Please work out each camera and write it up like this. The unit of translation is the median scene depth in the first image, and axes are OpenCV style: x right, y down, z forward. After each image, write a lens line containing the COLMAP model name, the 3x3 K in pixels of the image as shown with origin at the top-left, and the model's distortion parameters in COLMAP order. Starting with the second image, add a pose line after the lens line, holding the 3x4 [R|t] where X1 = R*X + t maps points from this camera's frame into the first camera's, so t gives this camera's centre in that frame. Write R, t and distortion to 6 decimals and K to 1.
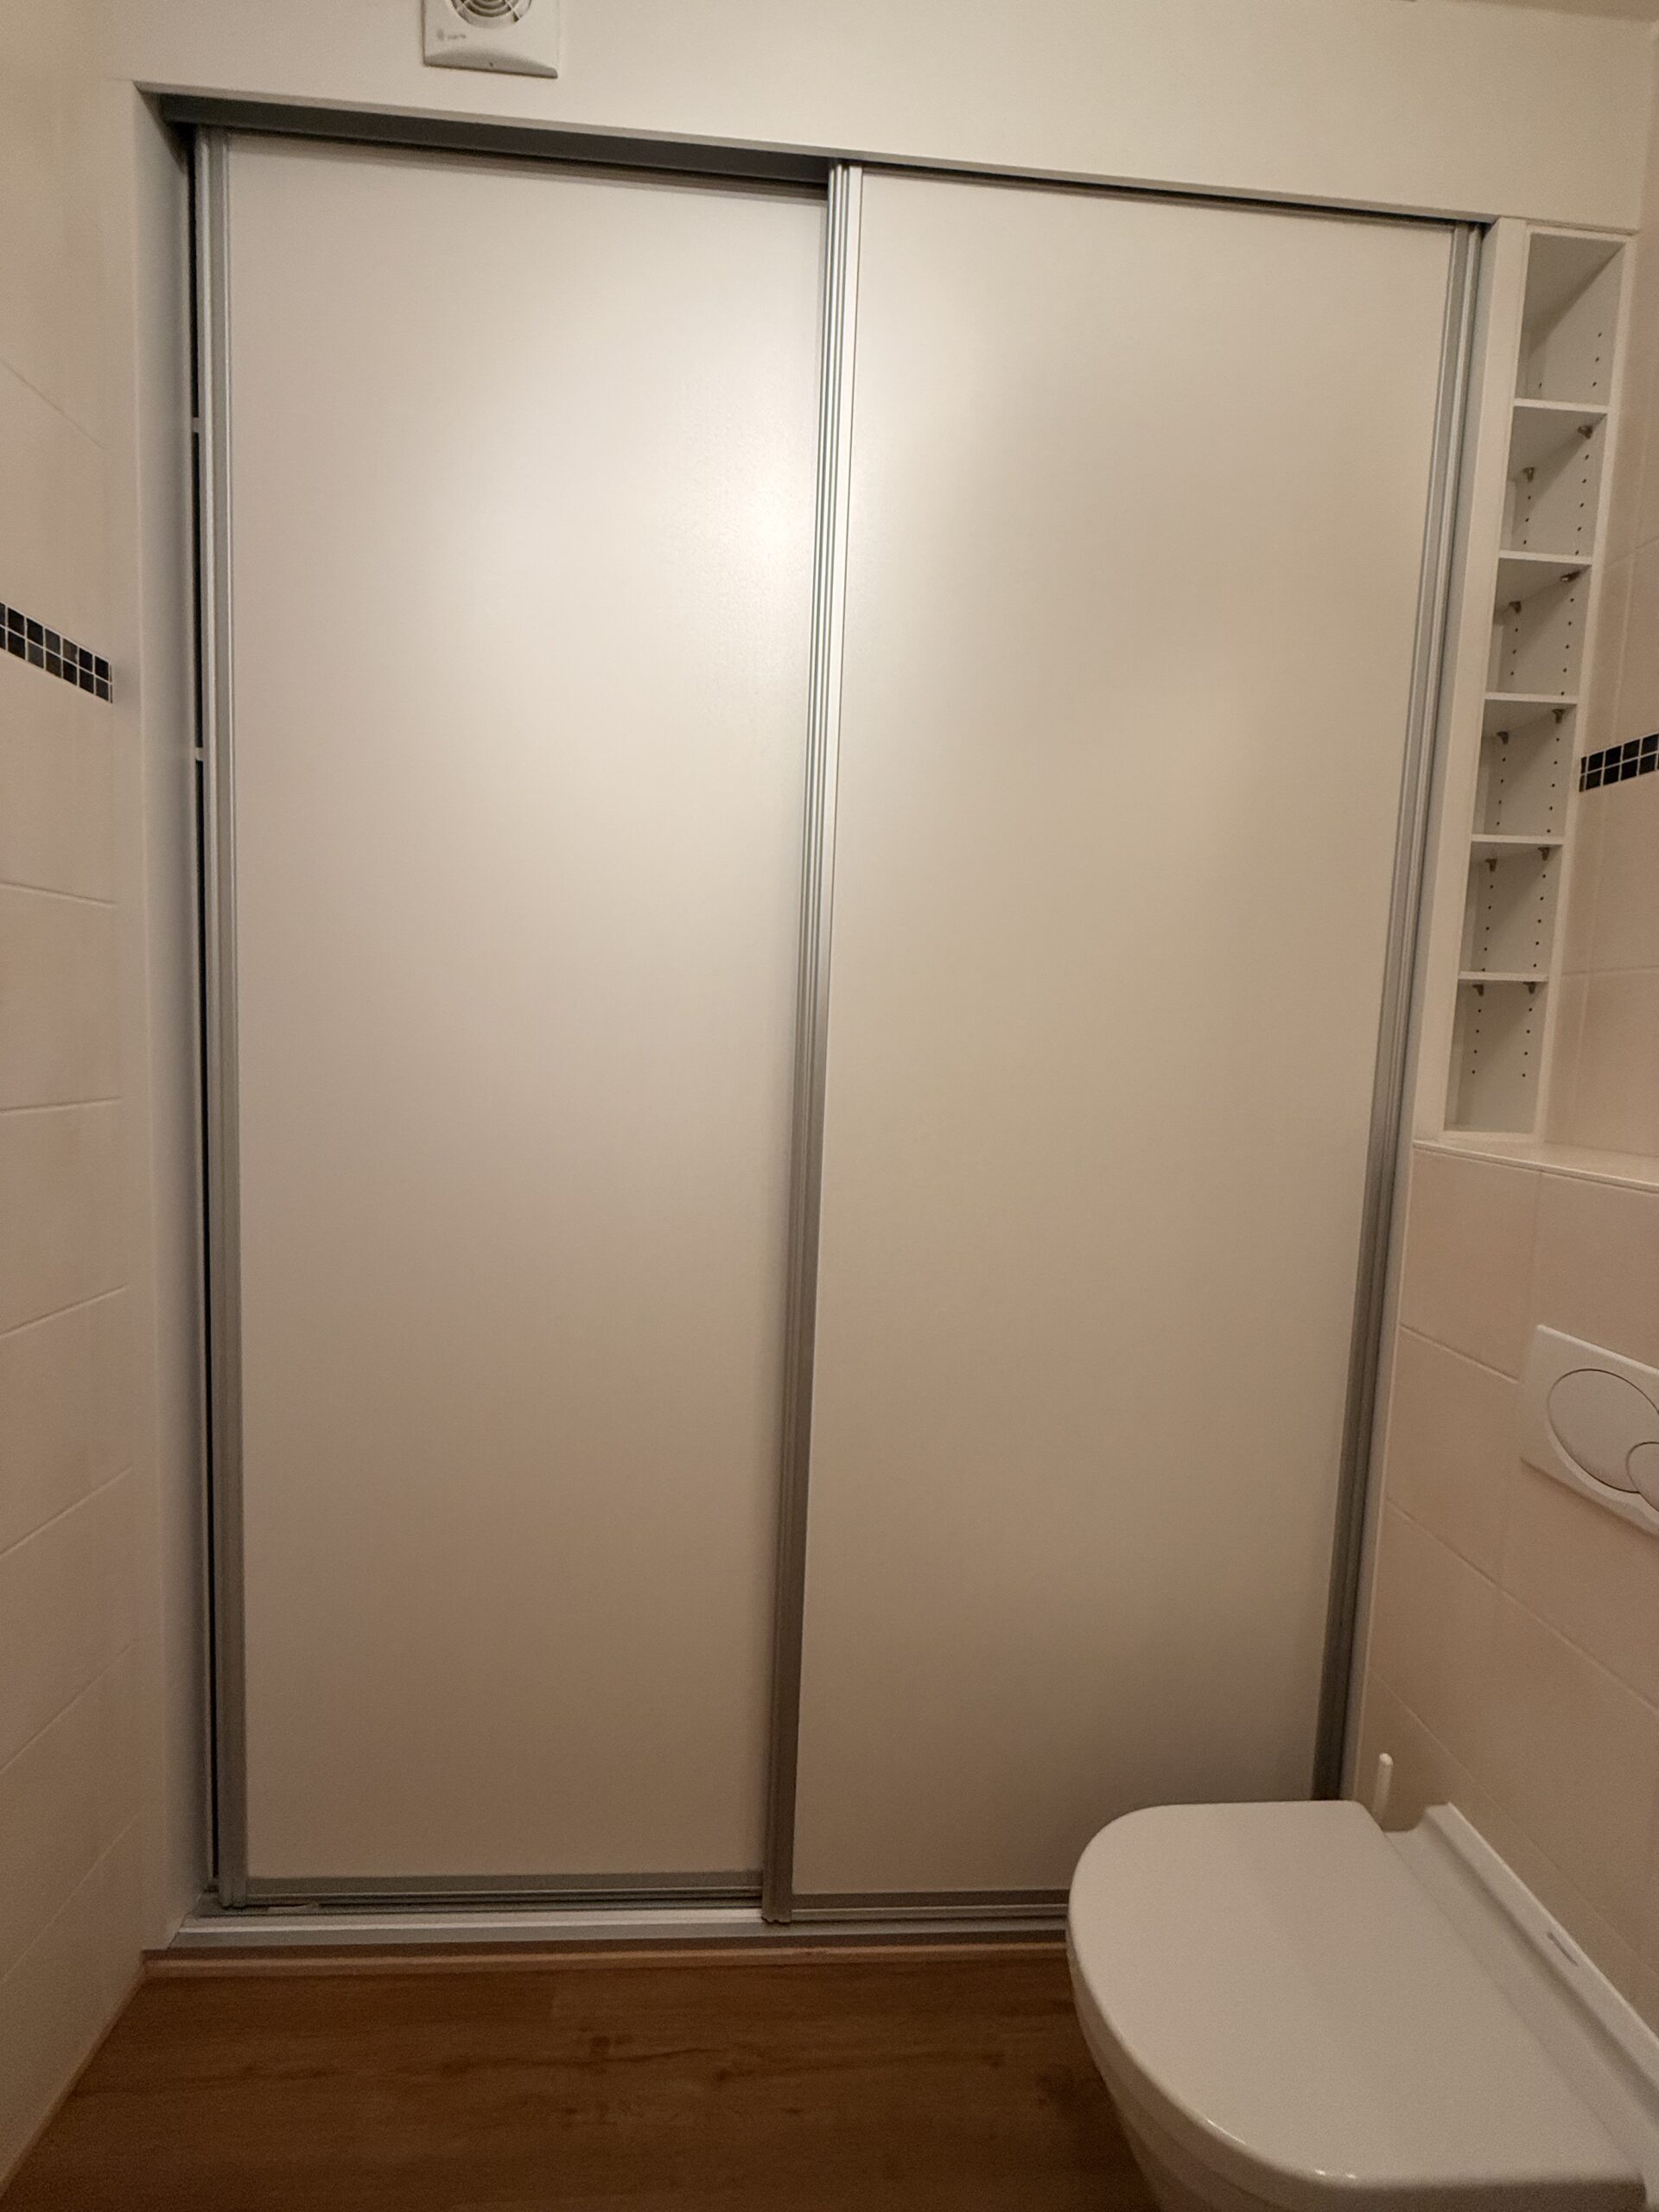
lens RADIAL K [[879.8, 0, 829.5], [0, 879.8, 1106.0], [0, 0, 1]] dist [-0.001000, -0.000121]
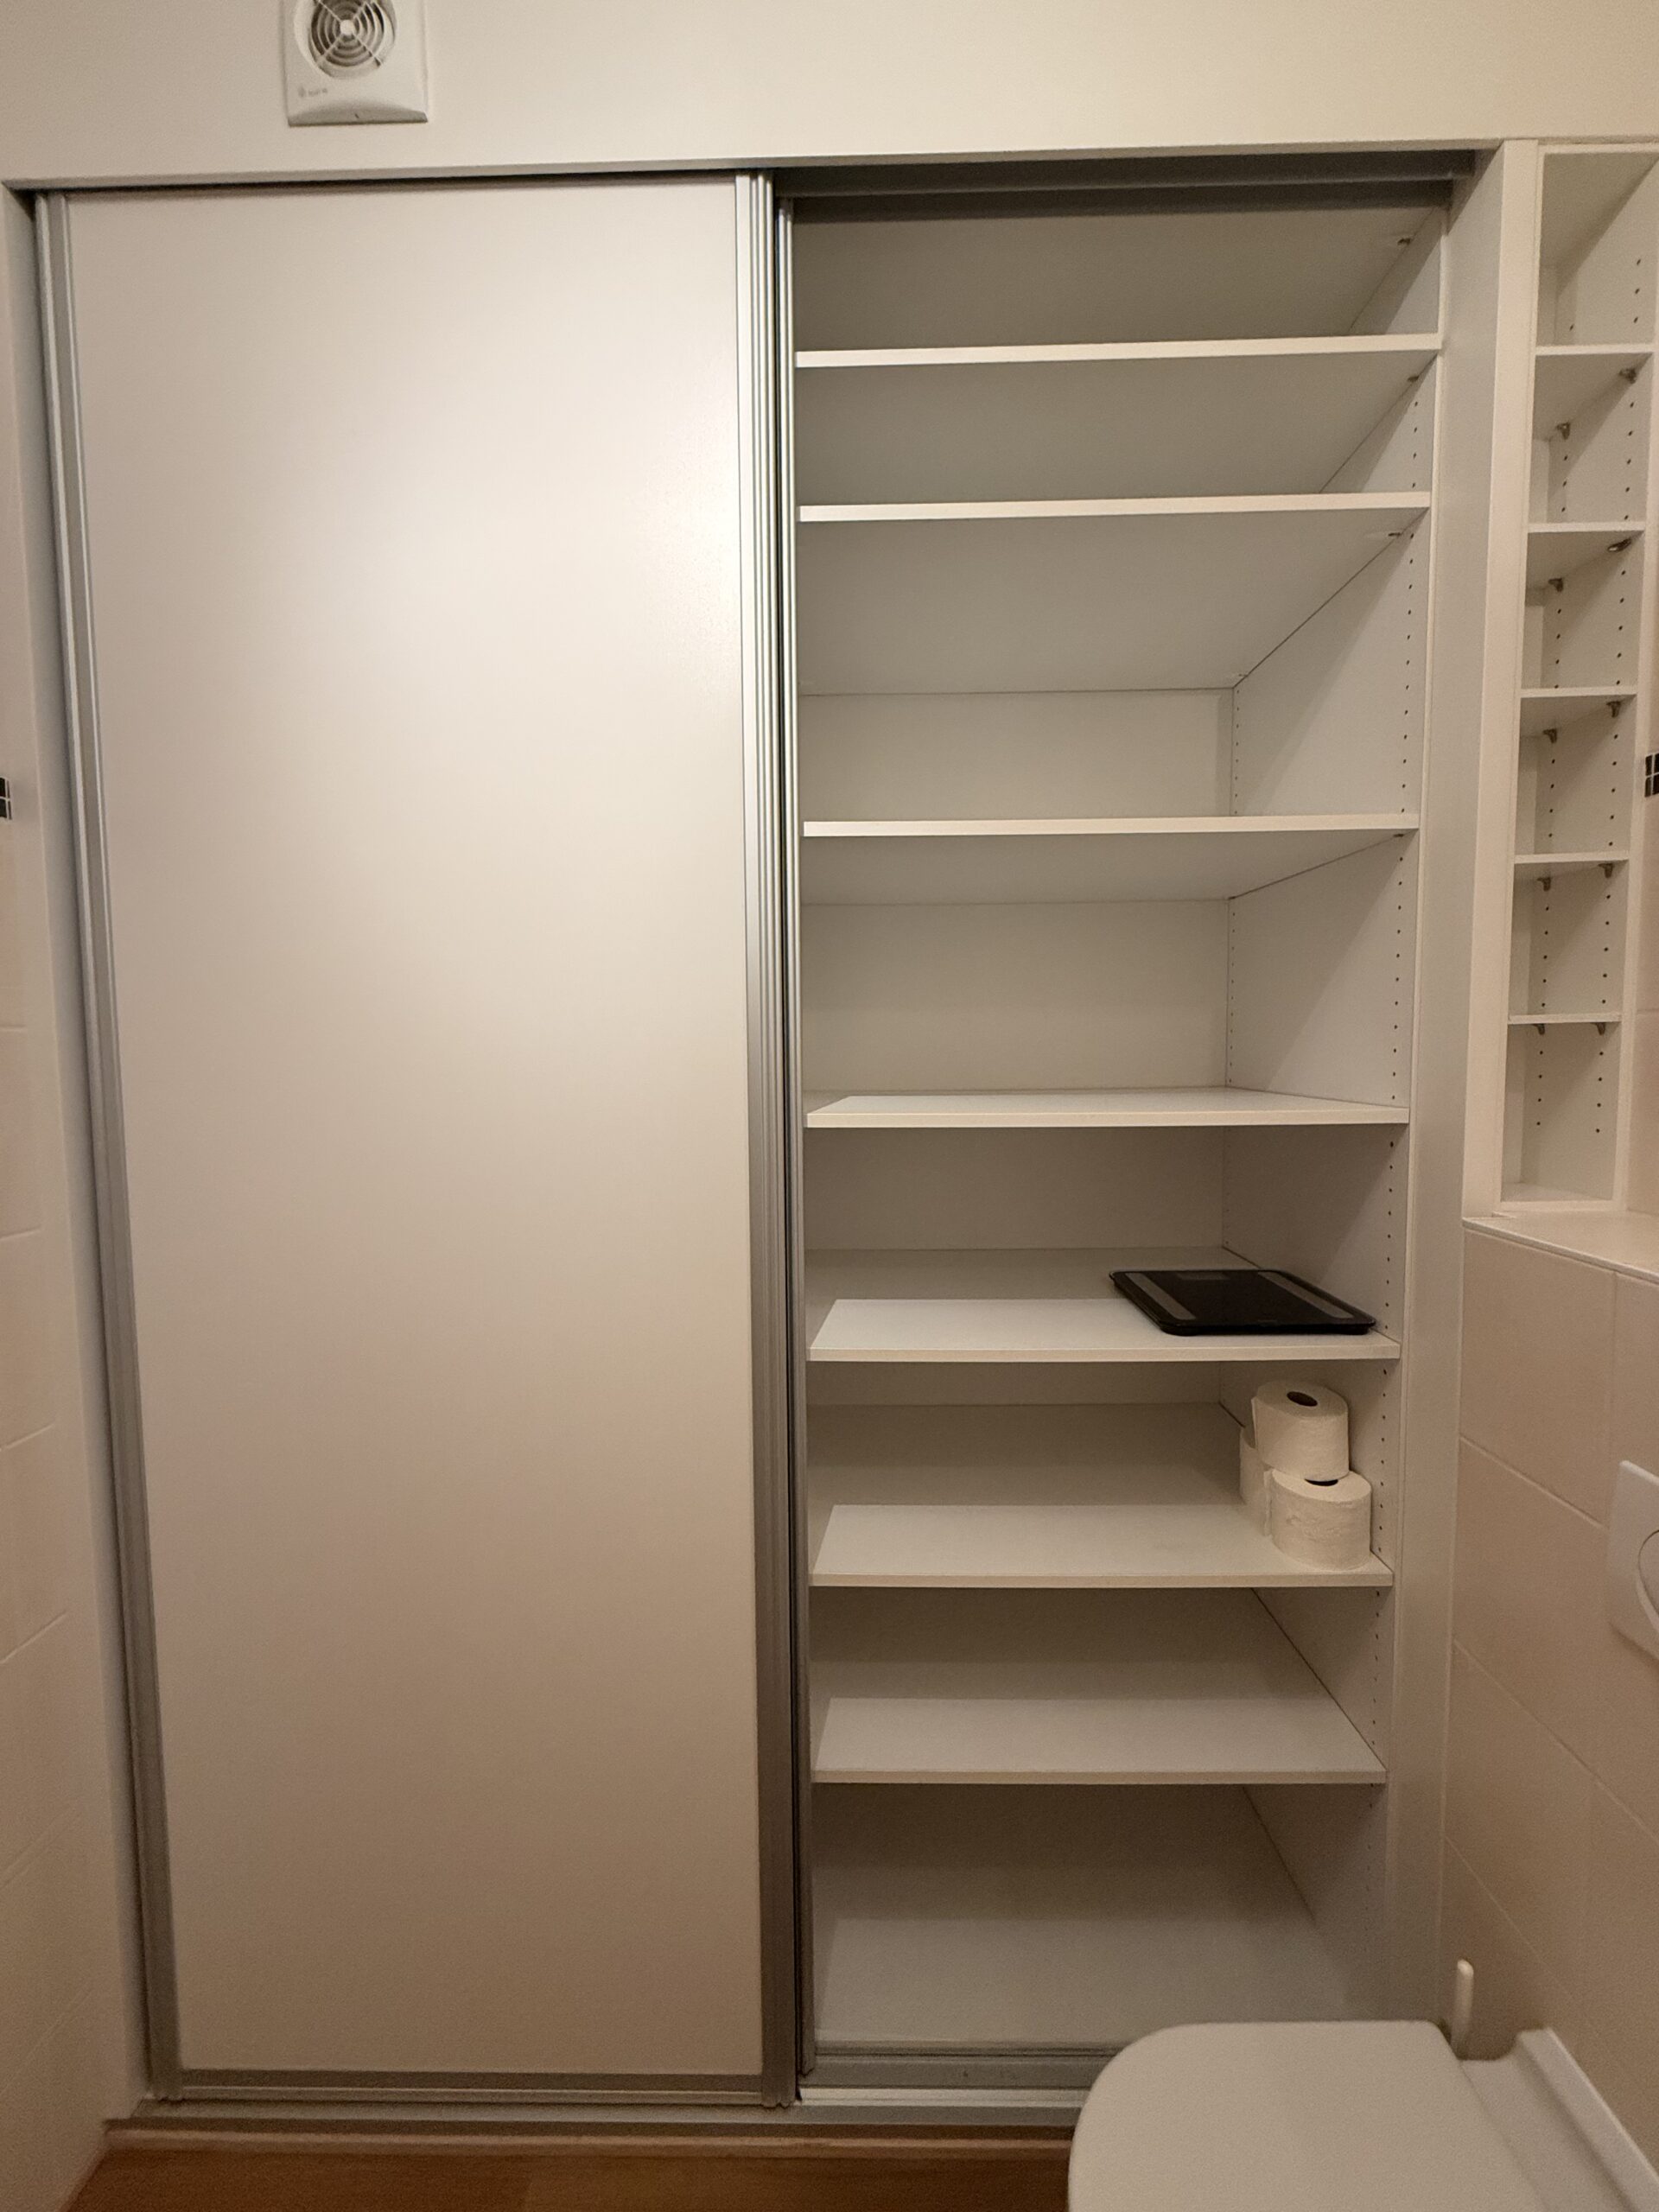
lens RADIAL K [[879.8, 0, 829.5], [0, 879.8, 1106.0], [0, 0, 1]] dist [-0.001000, -0.000121]
pose [[0.996161, -0.046020, -0.074465, 0.120816], [0.044915, 0.998855, -0.016445, -0.081823], [0.075136, 0.013038, 0.997088, 0.102873]]
